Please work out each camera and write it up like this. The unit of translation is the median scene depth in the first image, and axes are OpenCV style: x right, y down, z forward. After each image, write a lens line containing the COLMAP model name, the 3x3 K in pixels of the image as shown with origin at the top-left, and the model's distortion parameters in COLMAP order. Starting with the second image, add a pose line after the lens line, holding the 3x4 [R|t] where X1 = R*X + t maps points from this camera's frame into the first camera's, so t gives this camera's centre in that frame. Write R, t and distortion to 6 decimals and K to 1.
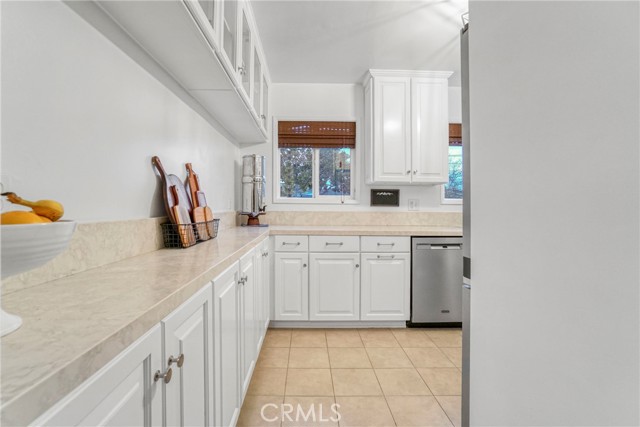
lens RADIAL K [[288.1, 0, 318.5], [0, 288.1, 210.4], [0, 0, 1]] dist [-0.002480, -0.000054]
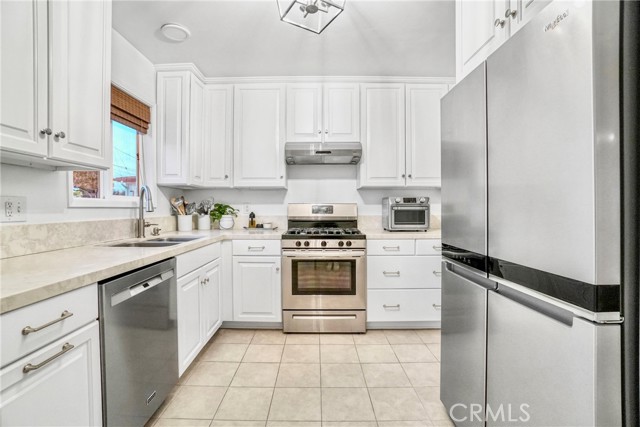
lens RADIAL K [[288.1, 0, 319.1], [0, 288.1, 208.8], [0, 0, 1]] dist [-0.002480, -0.000054]
pose [[0.035328, -0.011543, 0.999309, -0.087464], [0.011116, 0.999876, 0.011157, -0.019403], [-0.999314, 0.010714, 0.035452, 0.524008]]
